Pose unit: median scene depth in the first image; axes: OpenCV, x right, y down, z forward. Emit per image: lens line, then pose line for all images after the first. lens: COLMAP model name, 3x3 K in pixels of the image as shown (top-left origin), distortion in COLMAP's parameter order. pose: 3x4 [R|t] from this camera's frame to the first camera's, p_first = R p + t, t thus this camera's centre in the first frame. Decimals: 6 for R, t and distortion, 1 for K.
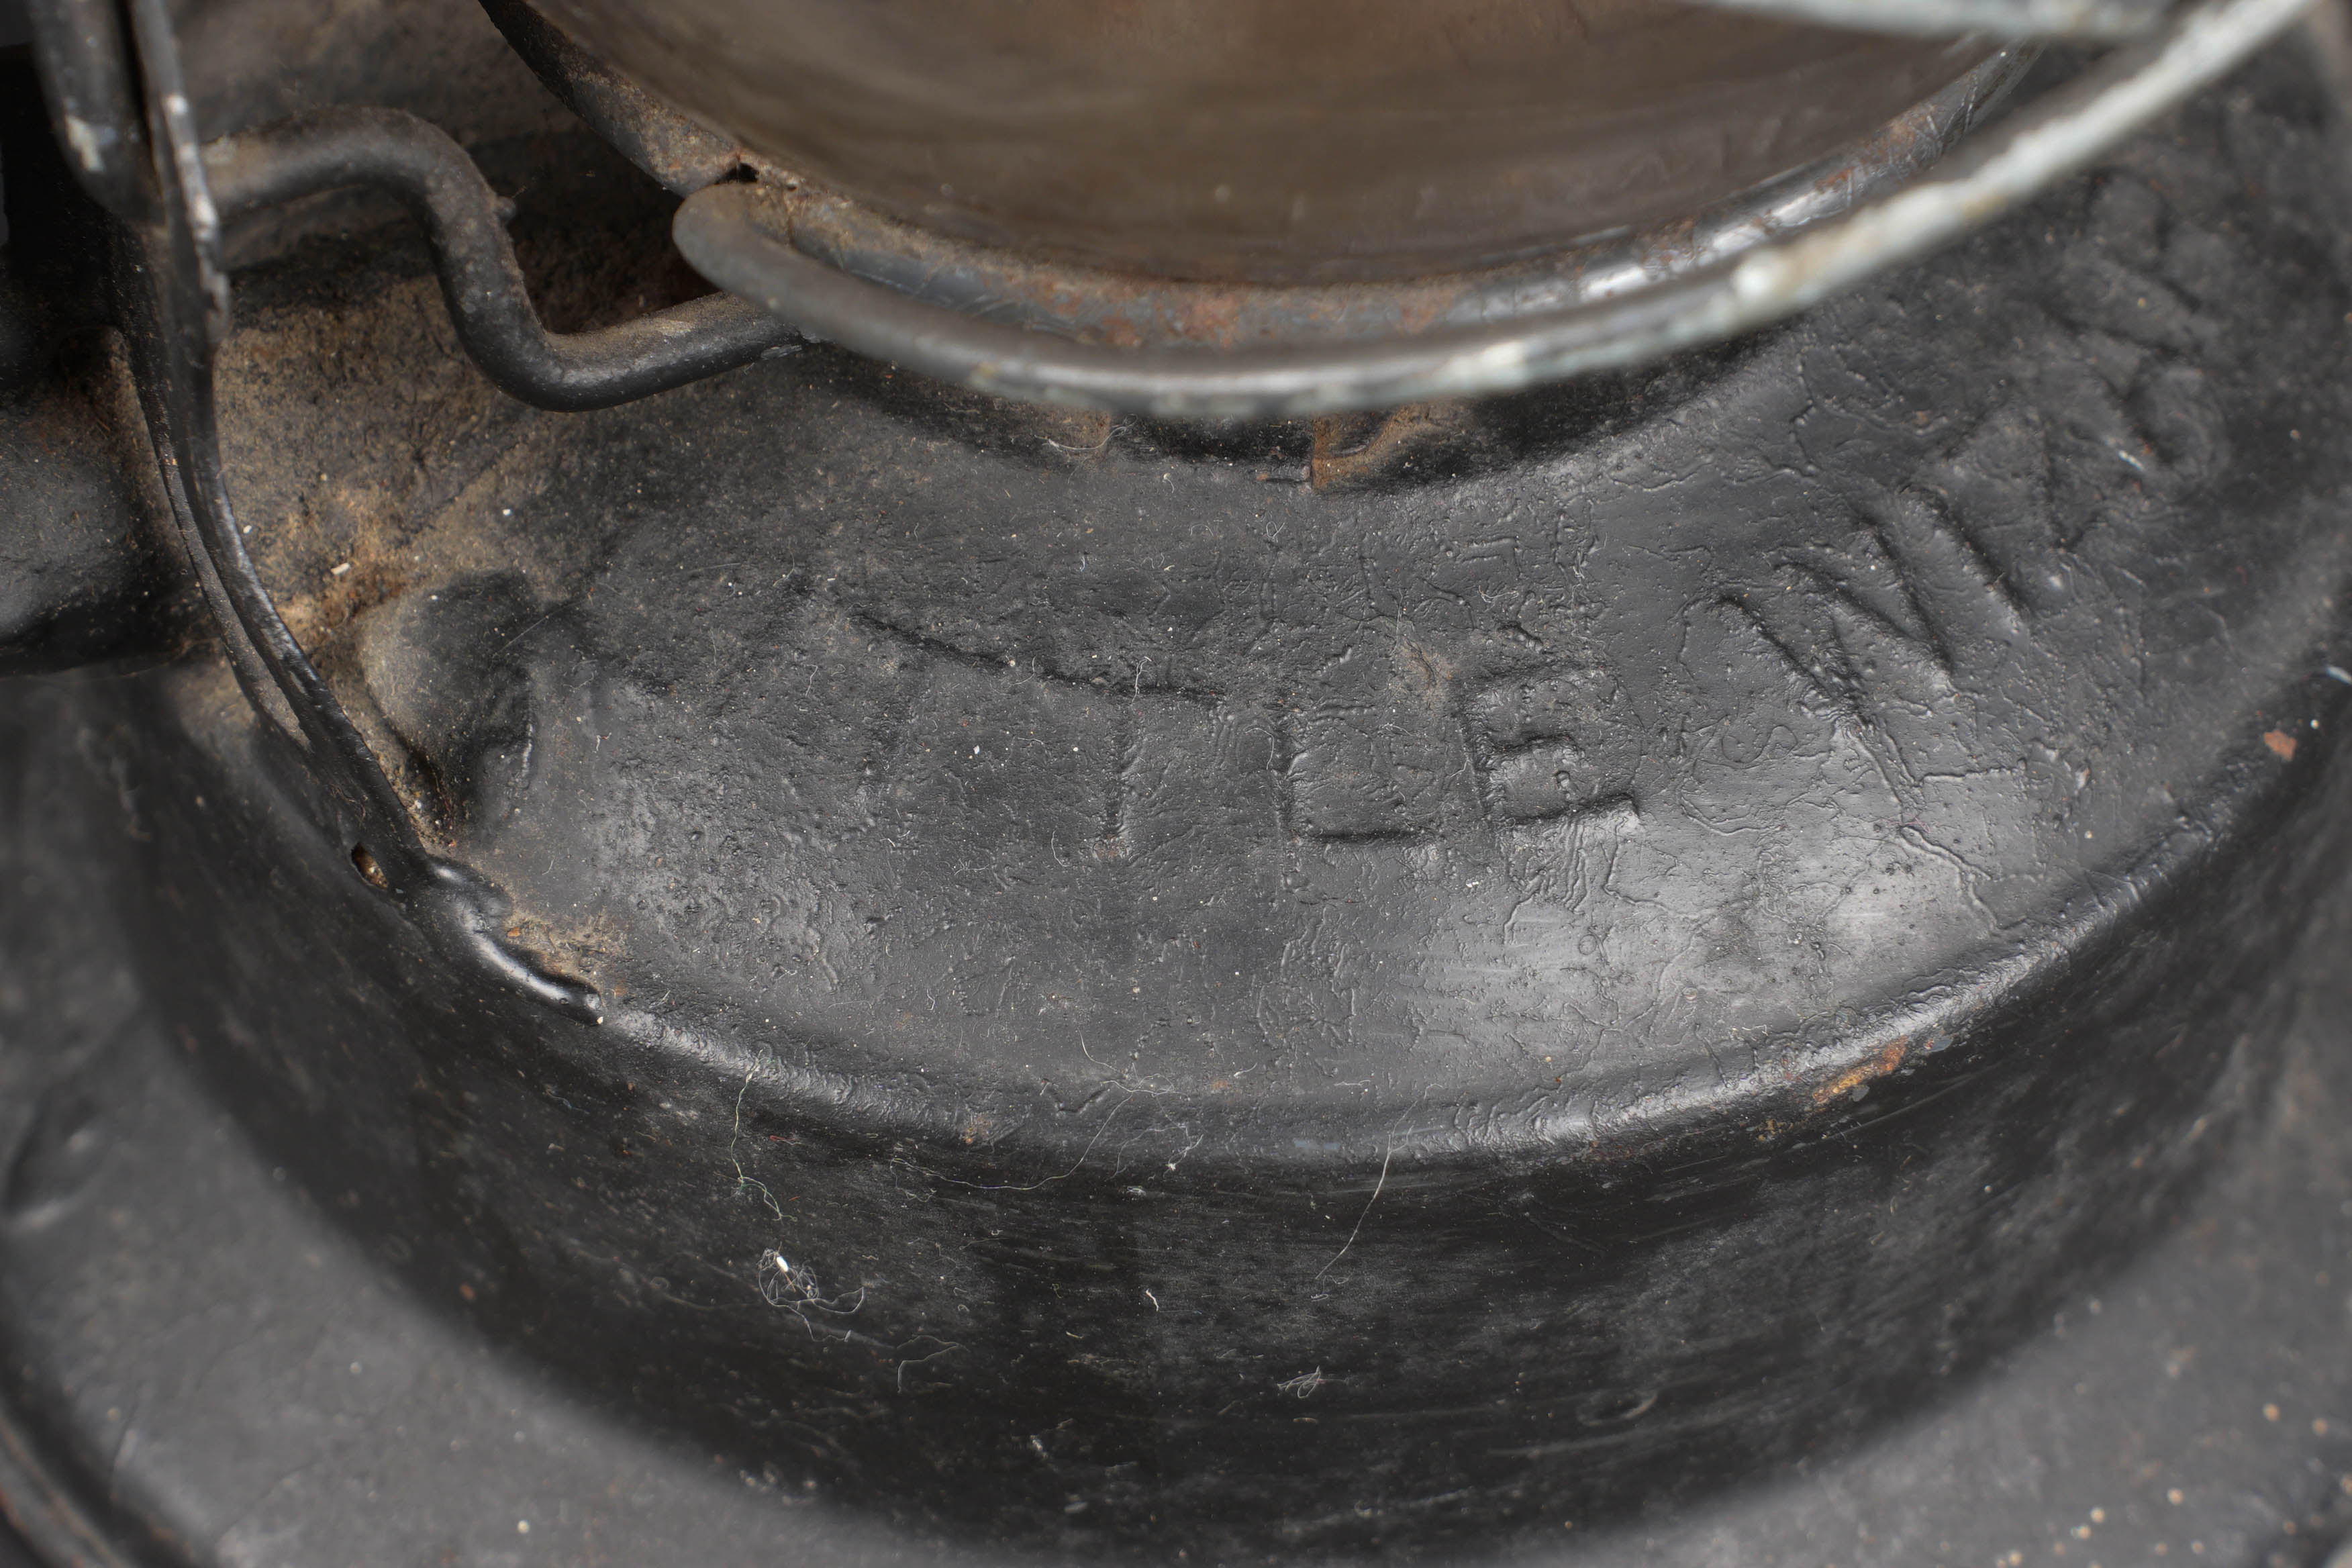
lens RADIAL K [[7711.2, 0, 1233.8], [0, 7711.2, 779.9], [0, 0, 1]] dist [0.569220, 0.641258]
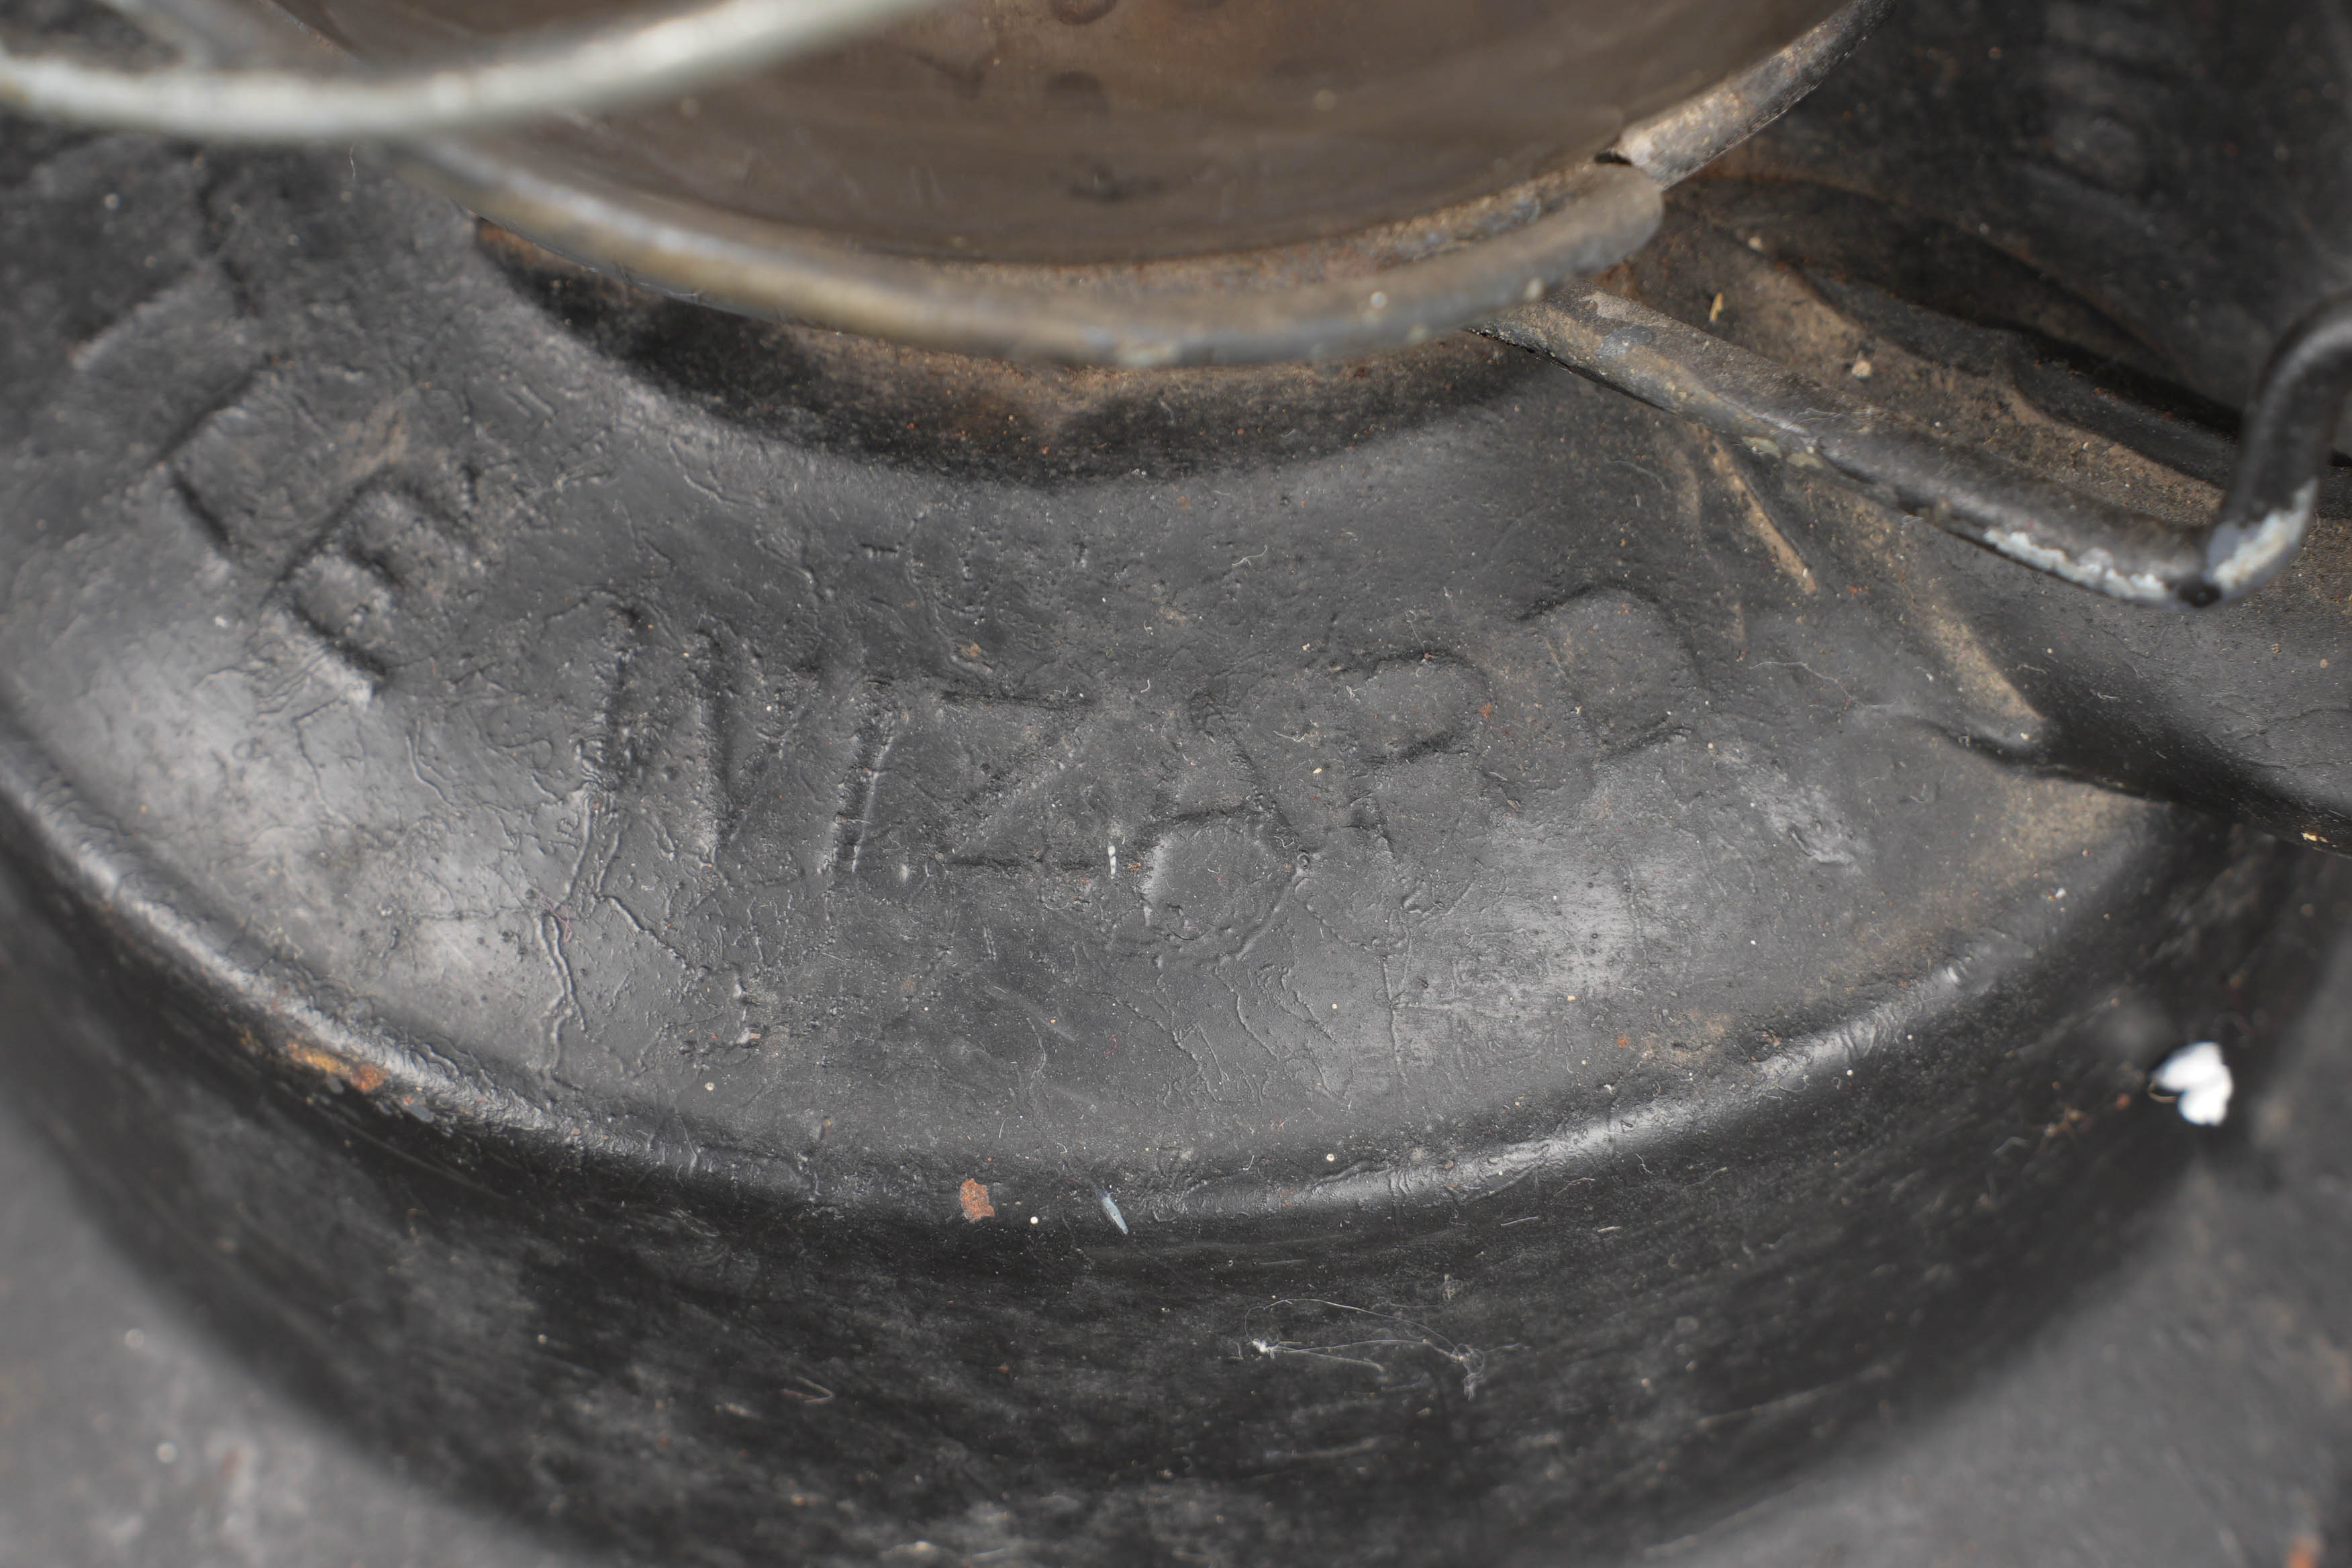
lens RADIAL K [[7711.2, 0, 1233.8], [0, 7711.2, 779.9], [0, 0, 1]] dist [0.569220, 0.641258]
pose [[0.472248, 0.645526, -0.600232, 0.661251], [-0.623829, 0.725845, 0.289804, -0.319593], [0.622752, 0.237583, 0.745476, 0.370090]]
